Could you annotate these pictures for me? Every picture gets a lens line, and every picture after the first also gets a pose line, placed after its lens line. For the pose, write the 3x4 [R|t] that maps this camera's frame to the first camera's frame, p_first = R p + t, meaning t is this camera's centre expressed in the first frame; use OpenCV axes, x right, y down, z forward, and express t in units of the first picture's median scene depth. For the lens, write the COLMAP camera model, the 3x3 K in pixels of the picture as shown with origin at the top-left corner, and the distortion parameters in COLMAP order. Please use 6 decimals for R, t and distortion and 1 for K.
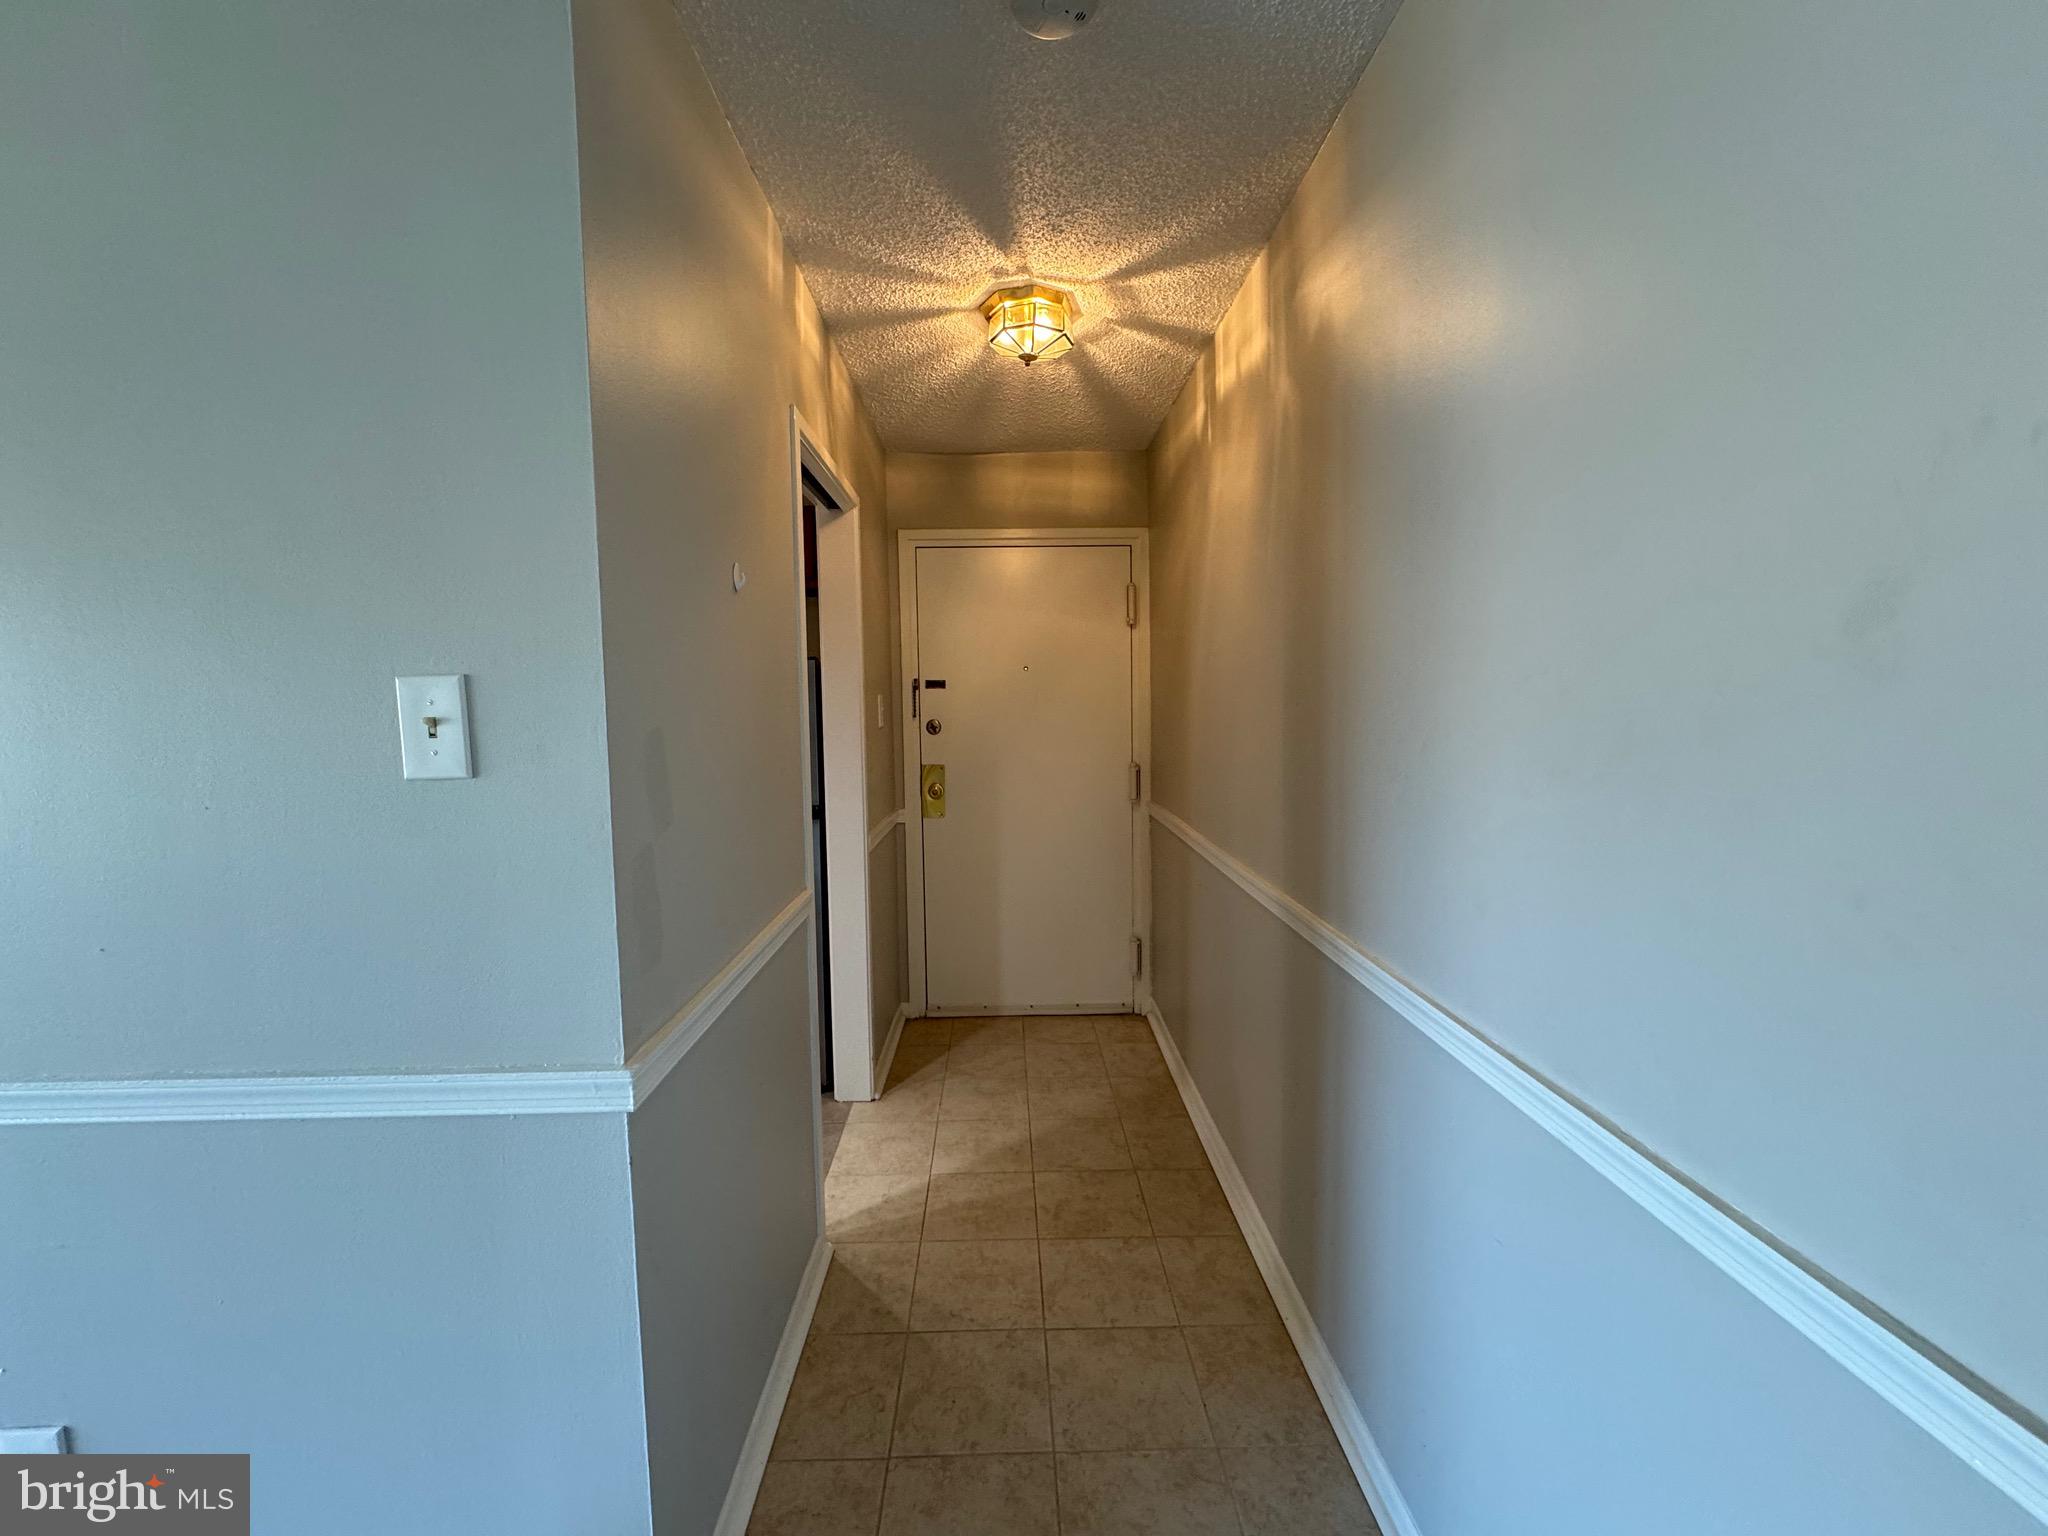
lens RADIAL K [[815.0, 0, 1025.7], [0, 815.0, 774.3], [0, 0, 1]] dist [-0.001738, -0.000032]
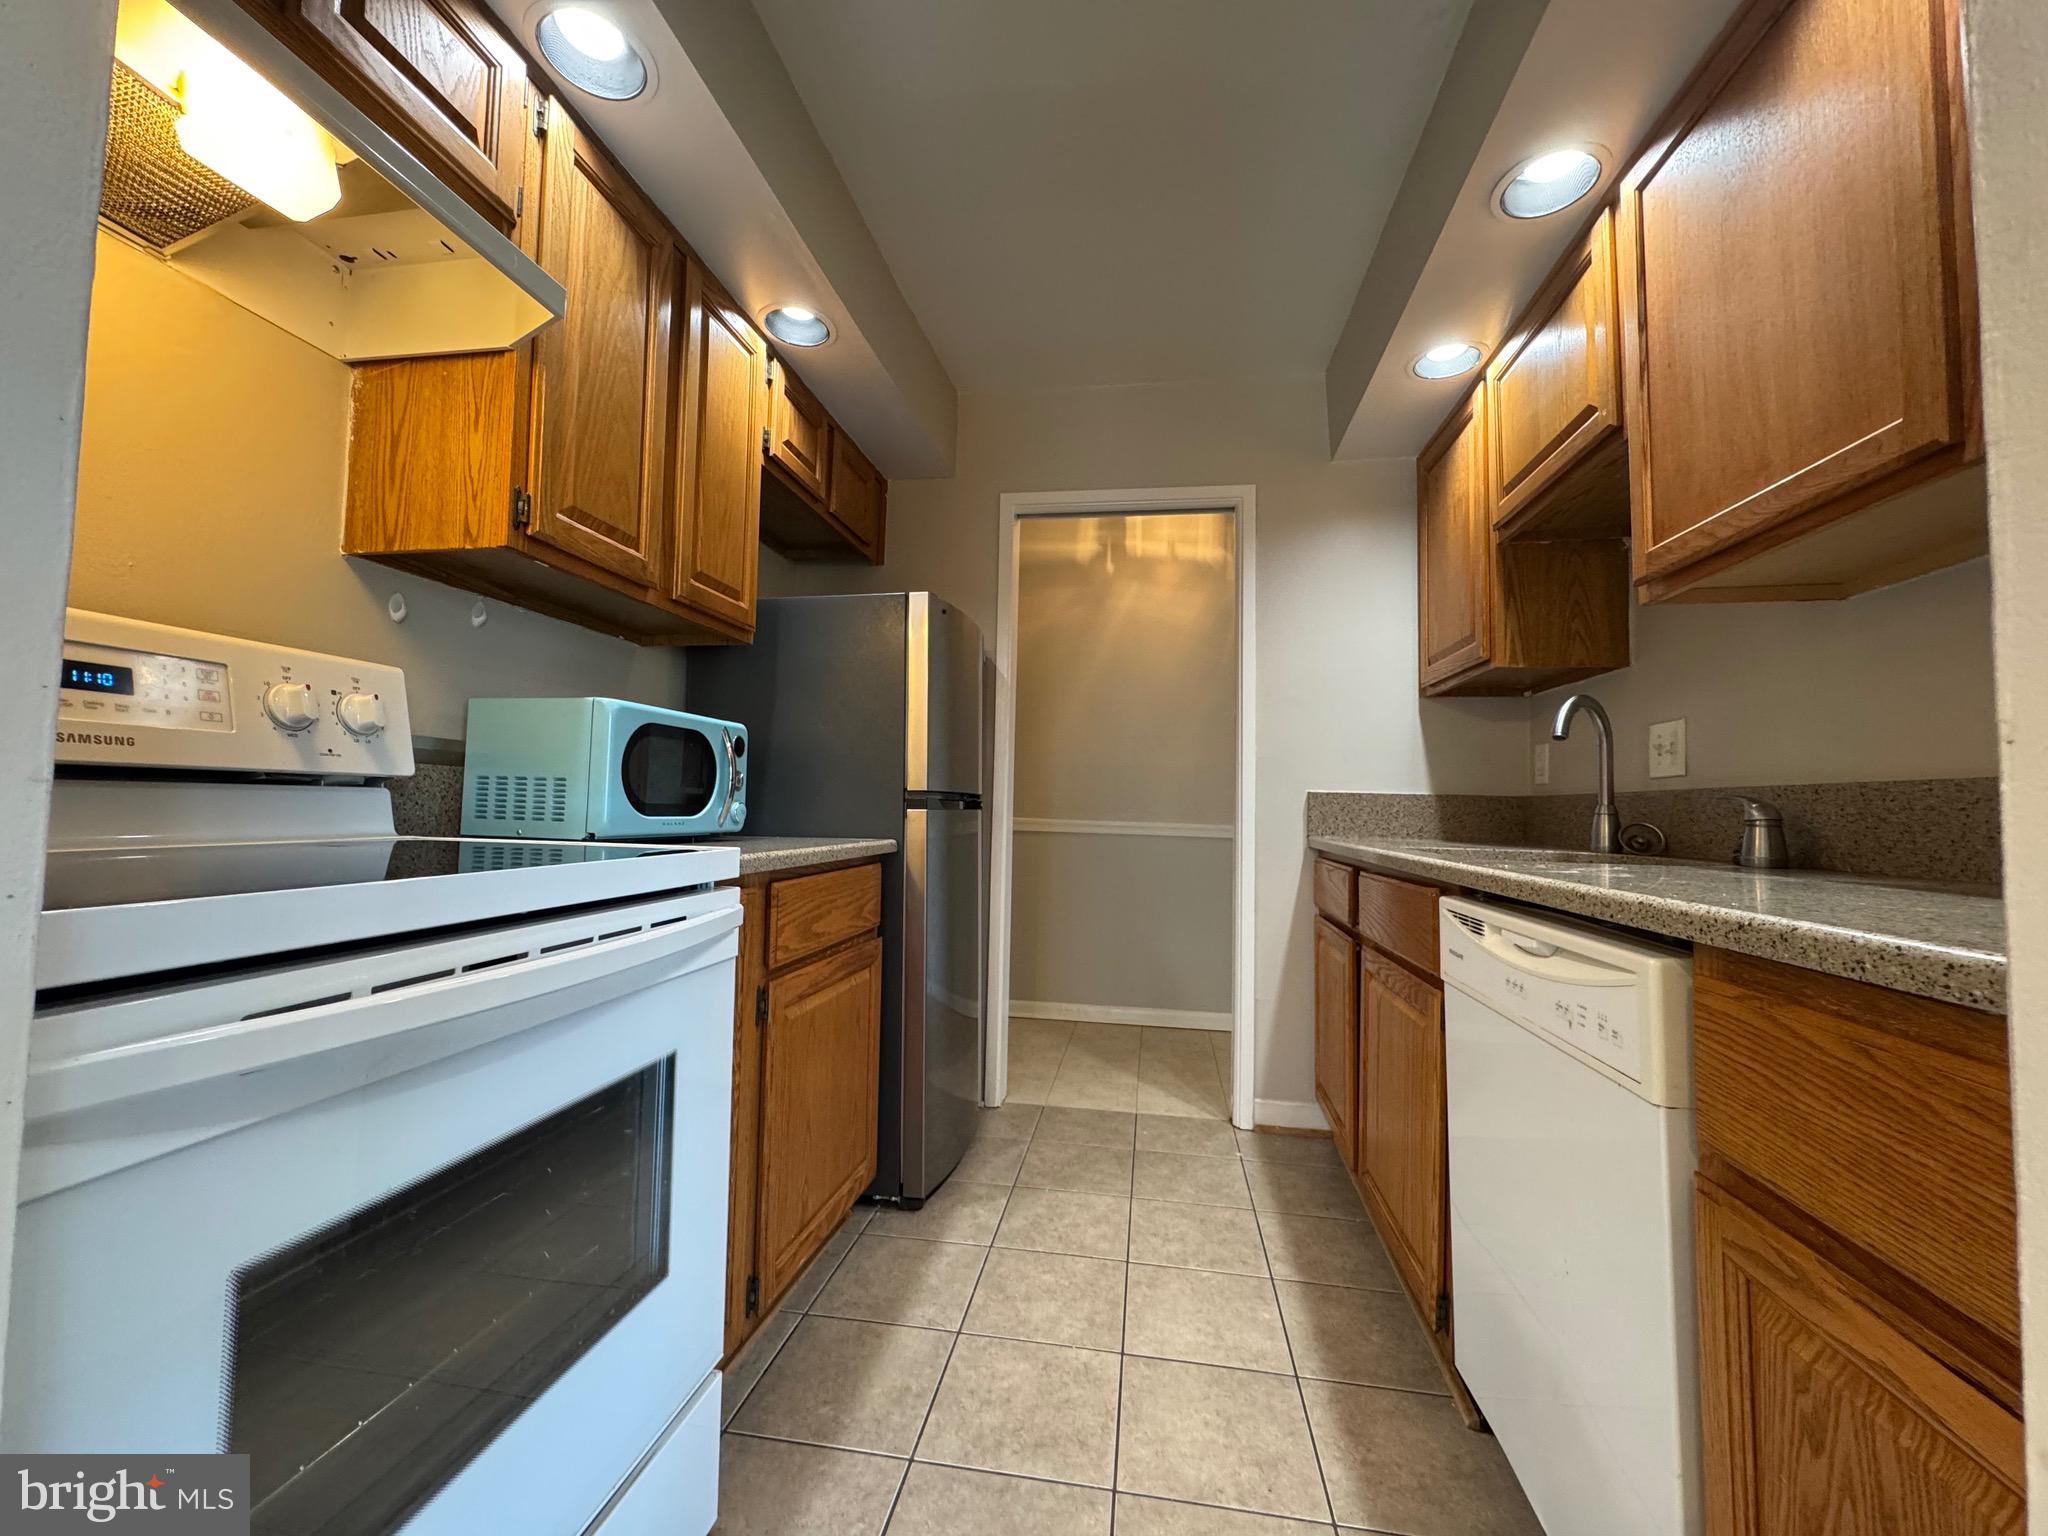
lens RADIAL K [[815.0, 0, 1022.5], [0, 815.0, 762.4], [0, 0, 1]] dist [-0.001738, -0.000032]
pose [[0.190429, 0.069376, 0.979247, -1.325361], [0.066583, 0.994290, -0.083389, 0.093164], [-0.979440, 0.081081, 0.184722, 0.857758]]
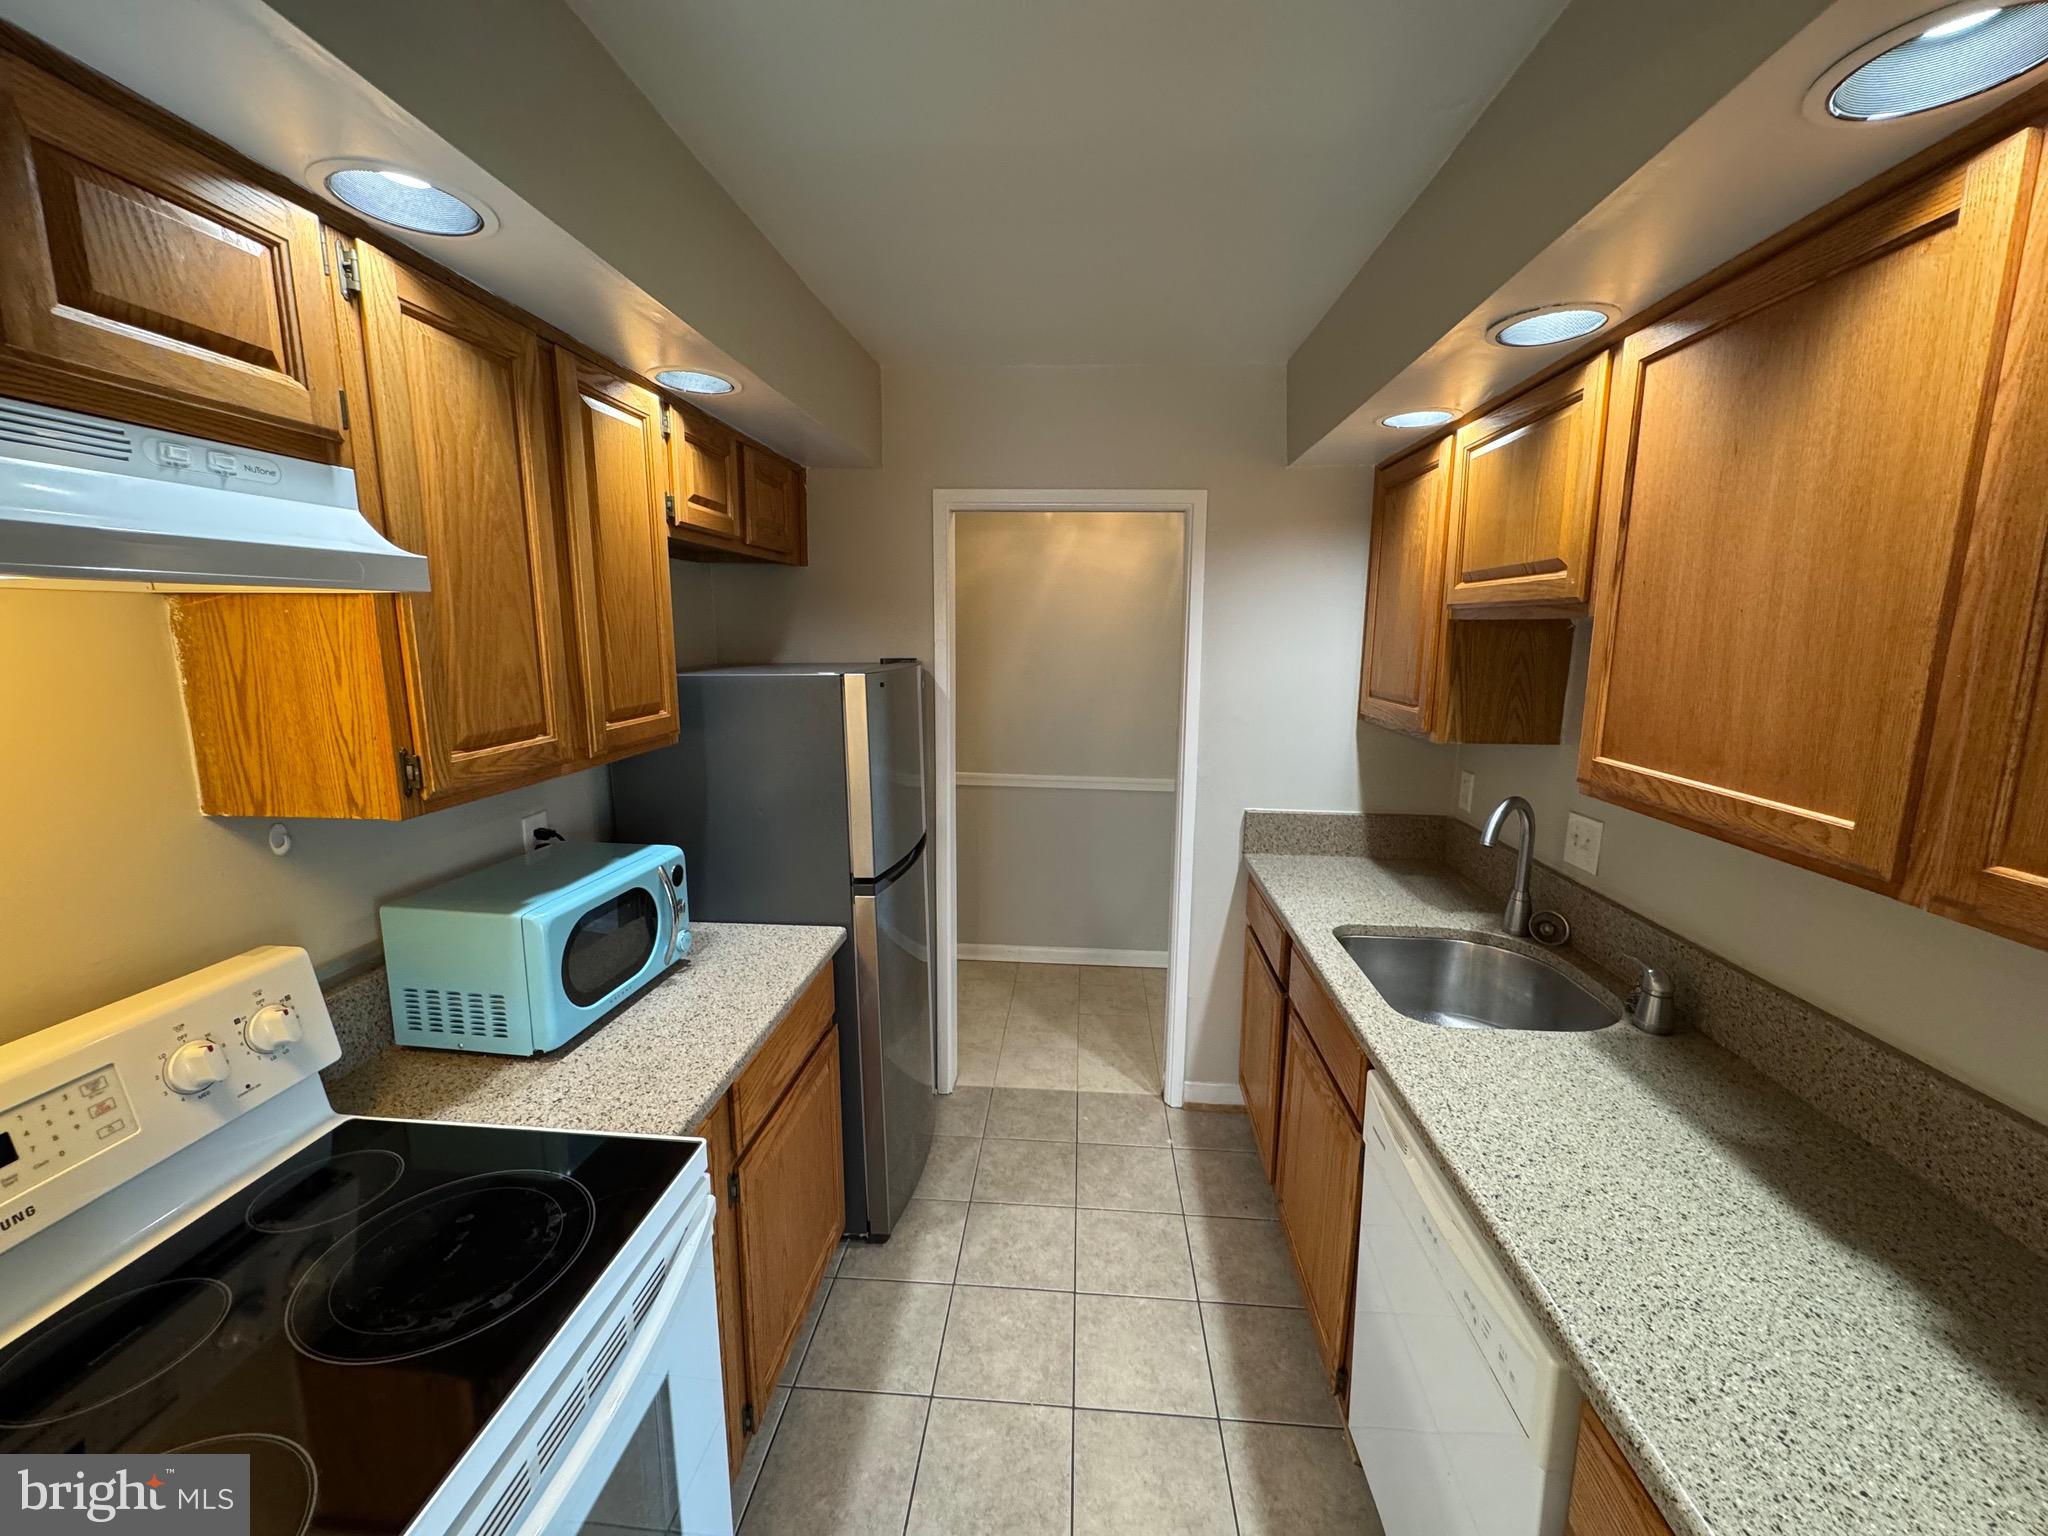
lens RADIAL K [[815.0, 0, 1022.1], [0, 815.0, 762.8], [0, 0, 1]] dist [-0.001738, -0.000032]
pose [[0.106887, -0.150310, 0.982844, -1.305333], [0.083005, 0.986405, 0.141827, -0.162536], [-0.990800, 0.066421, 0.117910, 0.856026]]
